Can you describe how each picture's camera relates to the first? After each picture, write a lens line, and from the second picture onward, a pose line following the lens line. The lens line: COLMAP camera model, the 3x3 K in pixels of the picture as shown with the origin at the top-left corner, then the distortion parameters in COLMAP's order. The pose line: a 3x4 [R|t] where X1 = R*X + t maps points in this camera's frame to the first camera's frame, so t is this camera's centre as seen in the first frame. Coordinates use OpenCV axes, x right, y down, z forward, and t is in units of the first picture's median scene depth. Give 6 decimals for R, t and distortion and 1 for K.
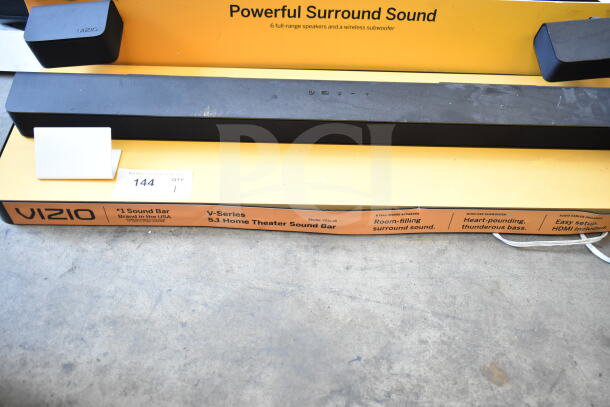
lens RADIAL K [[561.8, 0, 305.0], [0, 561.8, 203.5], [0, 0, 1]] dist [-0.022794, 0.003036]
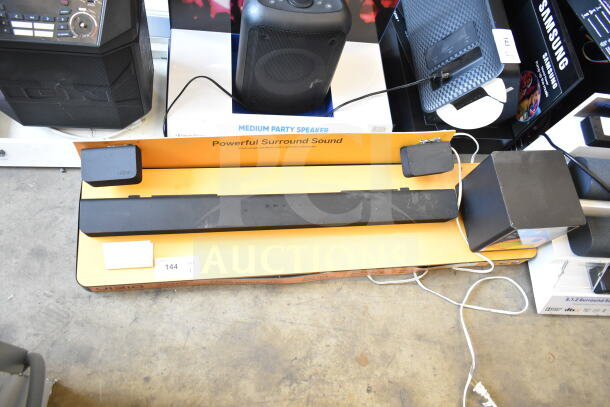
lens RADIAL K [[485.7, 0, 305.0], [0, 485.7, 203.5], [0, 0, 1]] dist [-0.002706, 0.000166]
pose [[0.987292, -0.030287, 0.156002, -0.110680], [-0.018085, 0.953879, 0.299645, -0.683450], [-0.157883, -0.298658, 0.941210, -0.411802]]
